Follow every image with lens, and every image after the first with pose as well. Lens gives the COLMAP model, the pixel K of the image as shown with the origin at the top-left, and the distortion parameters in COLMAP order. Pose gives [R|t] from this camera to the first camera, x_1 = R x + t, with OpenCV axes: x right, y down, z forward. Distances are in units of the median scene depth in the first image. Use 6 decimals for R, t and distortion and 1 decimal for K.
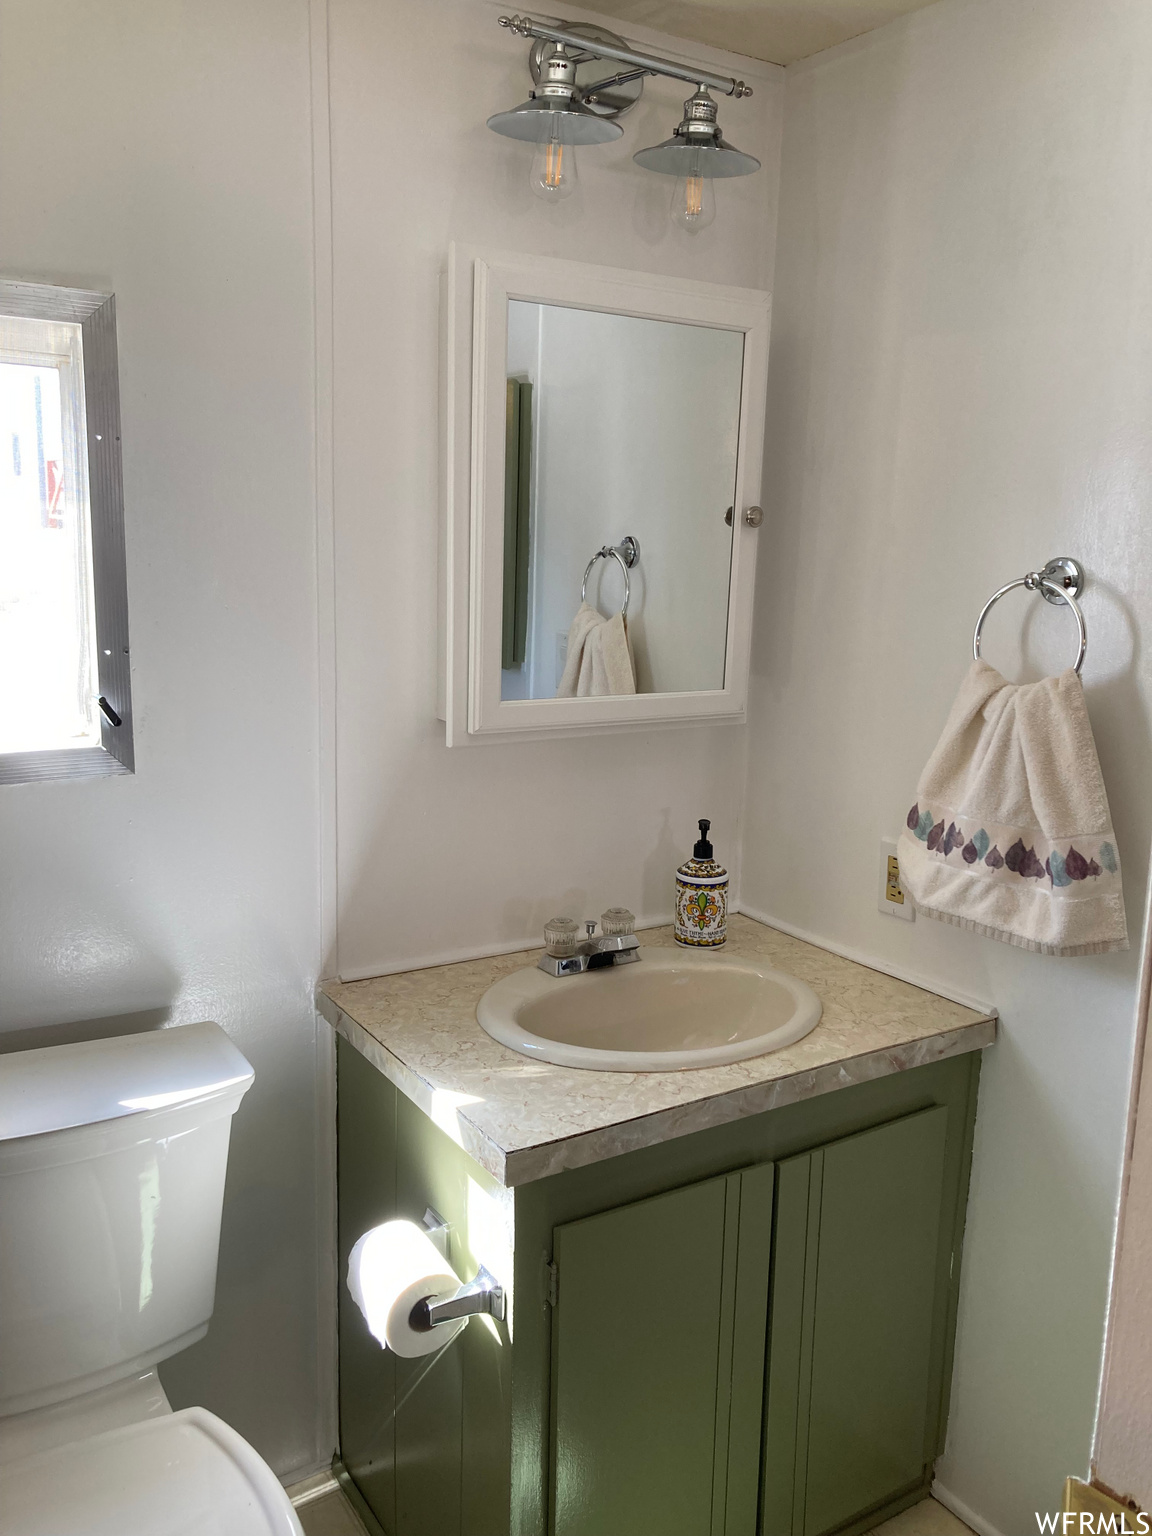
lens RADIAL K [[1268.9, 0, 576.8], [0, 1268.9, 759.1], [0, 0, 1]] dist [0.056841, -0.077434]
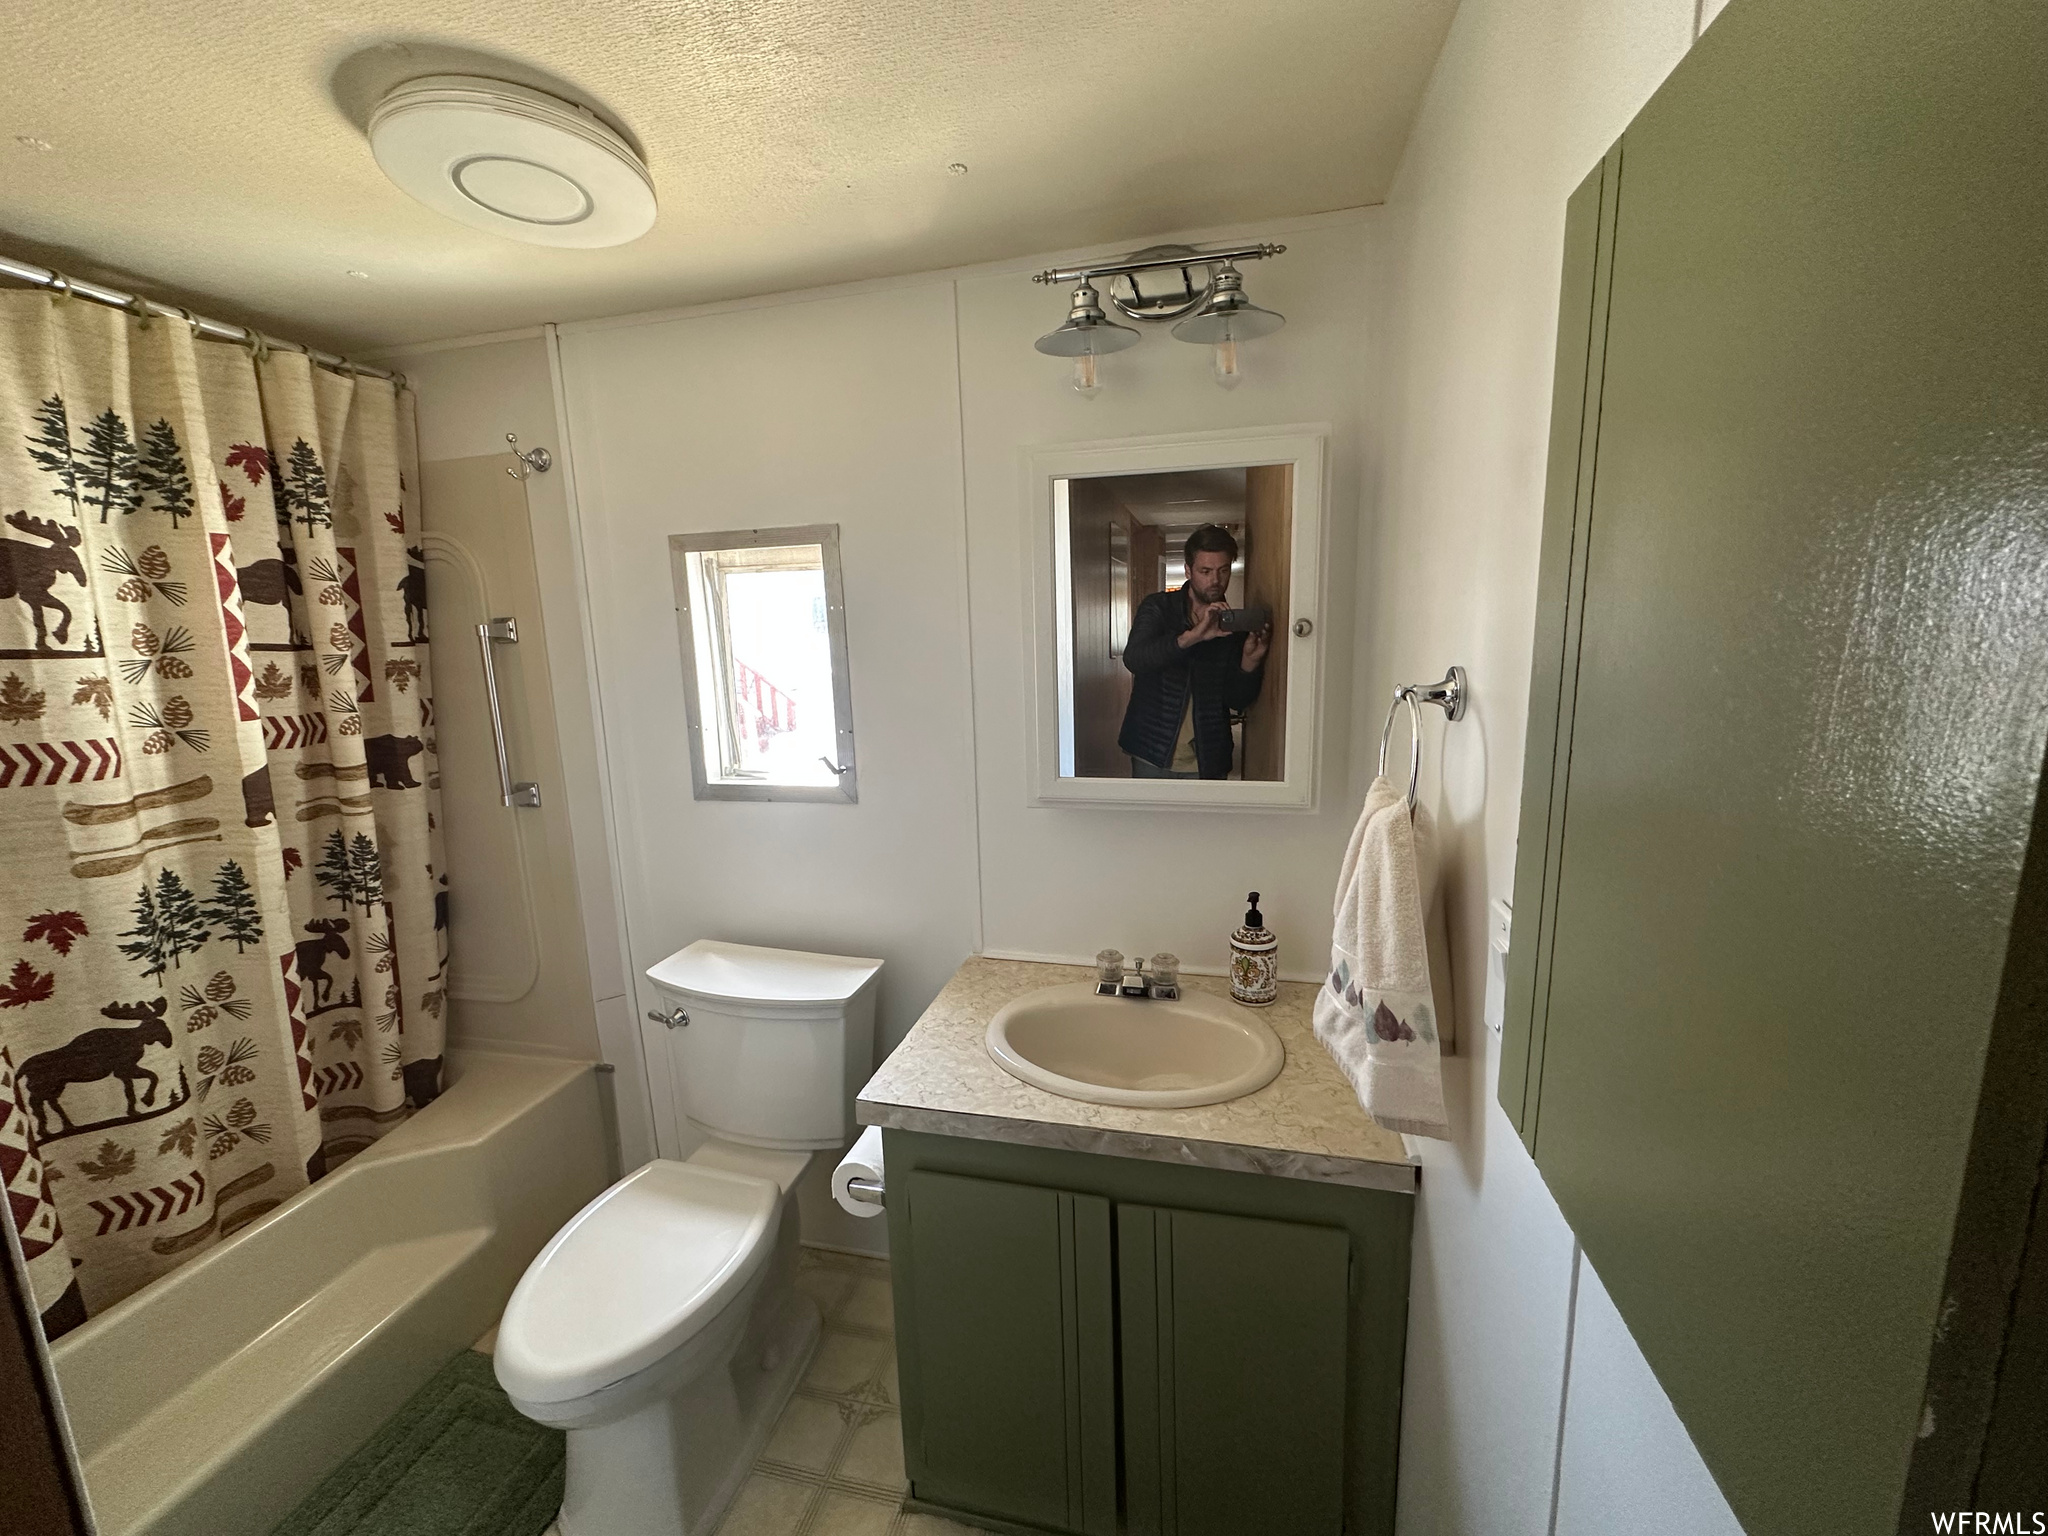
lens RADIAL K [[818.7, 0, 1021.0], [0, 818.7, 768.6], [0, 0, 1]] dist [-0.000920, 0.000337]
pose [[0.679835, 0.071188, -0.729902, 0.582067], [-0.082712, 0.996370, 0.020138, -0.074126], [0.728686, 0.046681, 0.683255, 0.408048]]
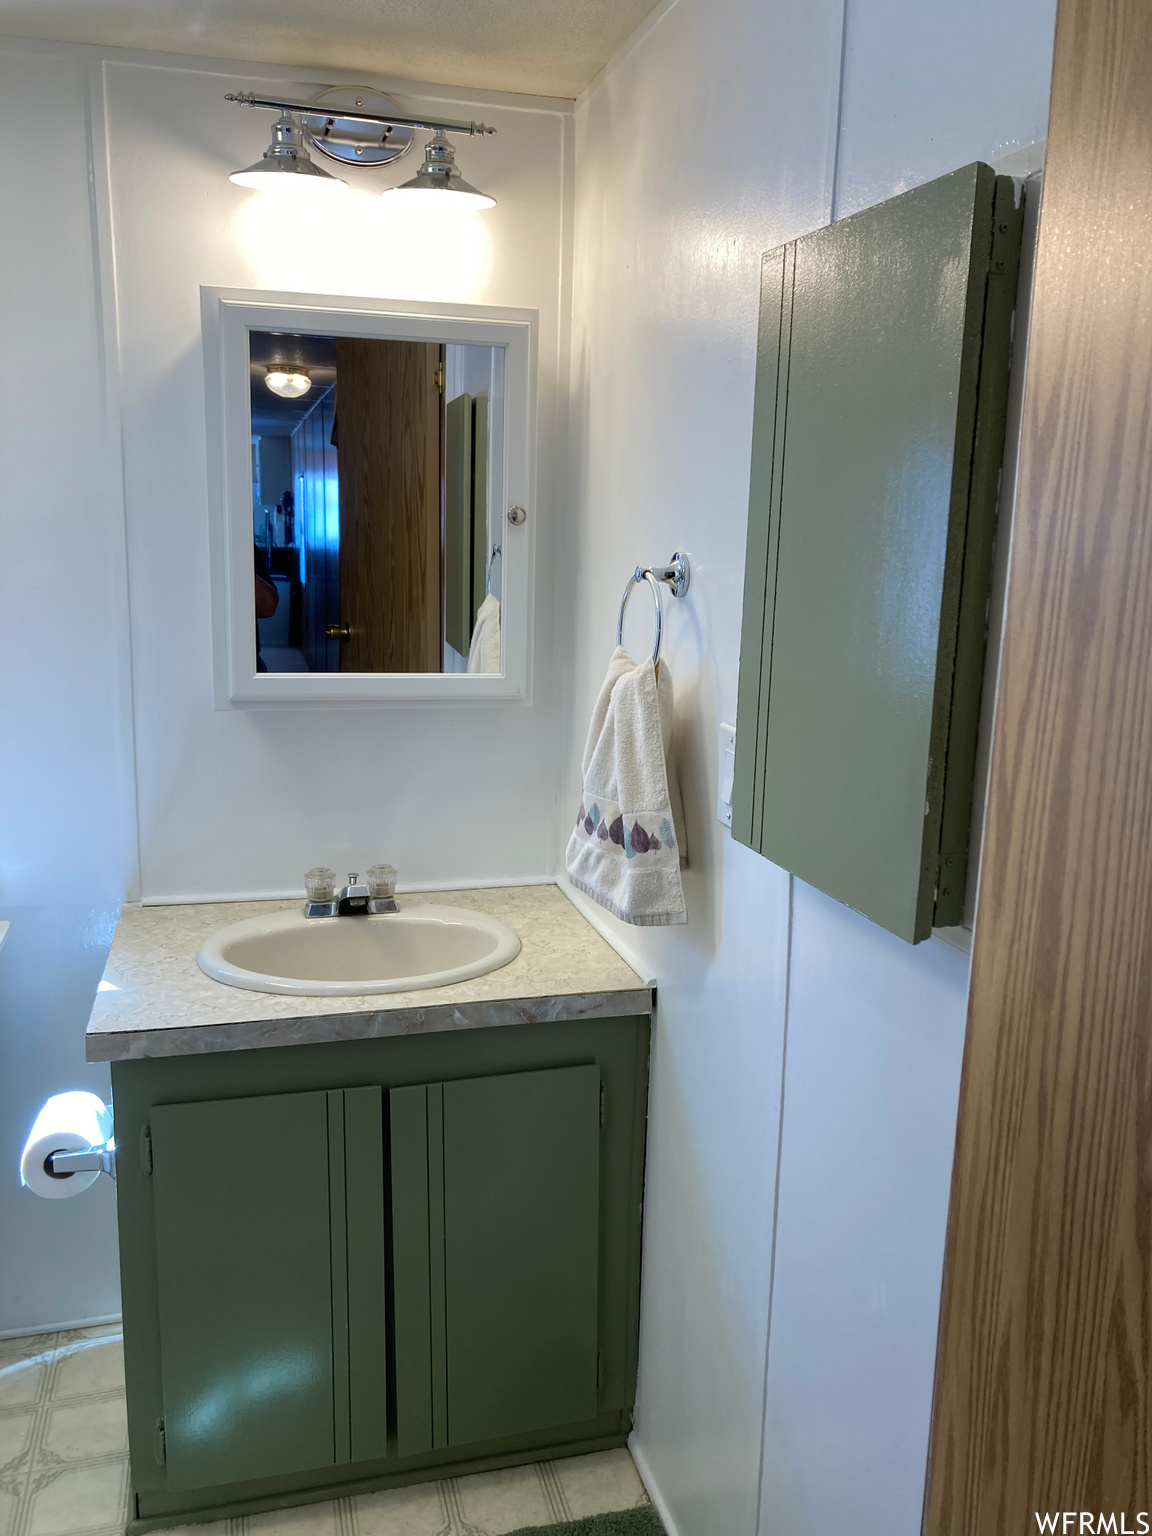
lens RADIAL K [[1268.9, 0, 576.8], [0, 1268.9, 759.1], [0, 0, 1]] dist [0.056841, -0.077434]
pose [[0.951598, 0.048822, -0.303442, 0.619171], [-0.050304, 0.998730, 0.002936, 0.015246], [0.303200, 0.012471, 0.952845, -0.022376]]
